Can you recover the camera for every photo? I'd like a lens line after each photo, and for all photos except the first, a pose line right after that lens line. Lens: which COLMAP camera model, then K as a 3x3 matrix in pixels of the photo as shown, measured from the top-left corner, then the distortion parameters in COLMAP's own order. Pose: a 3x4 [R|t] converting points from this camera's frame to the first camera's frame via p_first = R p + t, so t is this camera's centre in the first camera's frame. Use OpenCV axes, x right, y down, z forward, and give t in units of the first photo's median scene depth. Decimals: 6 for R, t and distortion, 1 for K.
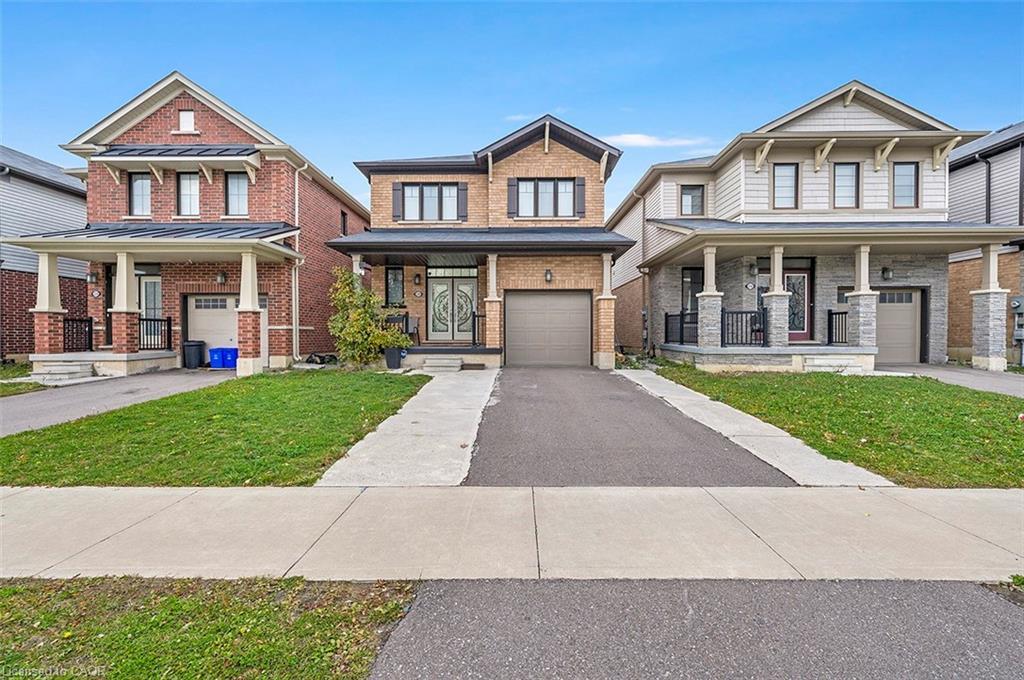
lens RADIAL K [[430.0, 0, 512.9], [0, 430.0, 338.2], [0, 0, 1]] dist [0.004495, 0.000025]
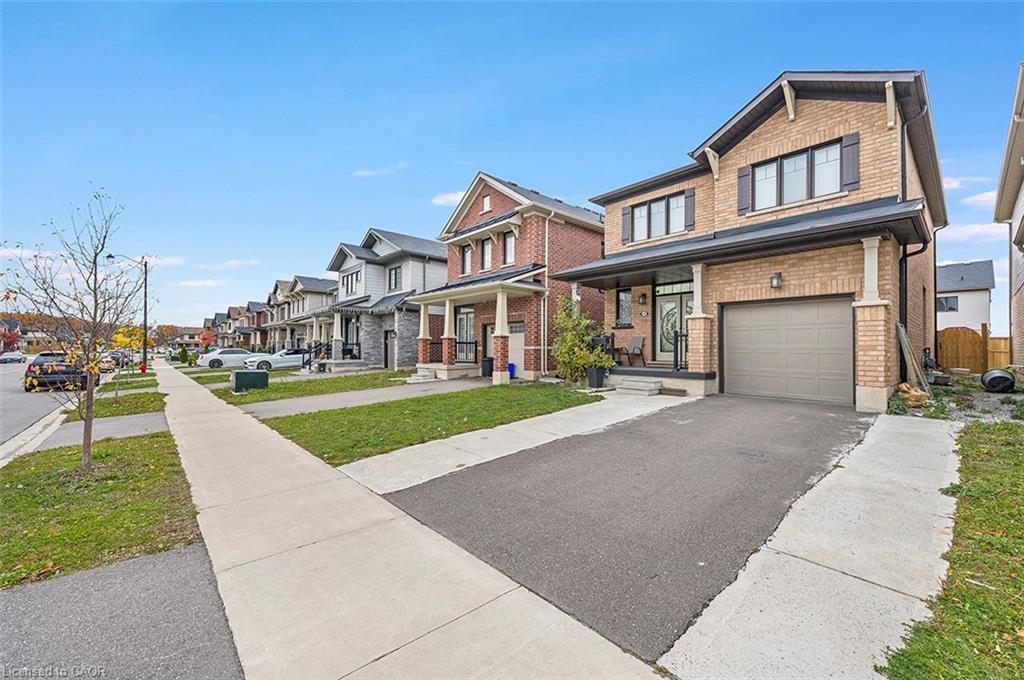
lens RADIAL K [[405.9, 0, 511.5], [0, 405.9, 342.6], [0, 0, 1]] dist [-0.000096, 0.000756]
pose [[0.677207, -0.008525, -0.735743, 0.287334], [-0.011547, 0.999687, -0.022211, -0.013521], [0.735702, 0.023537, 0.676896, 0.163105]]
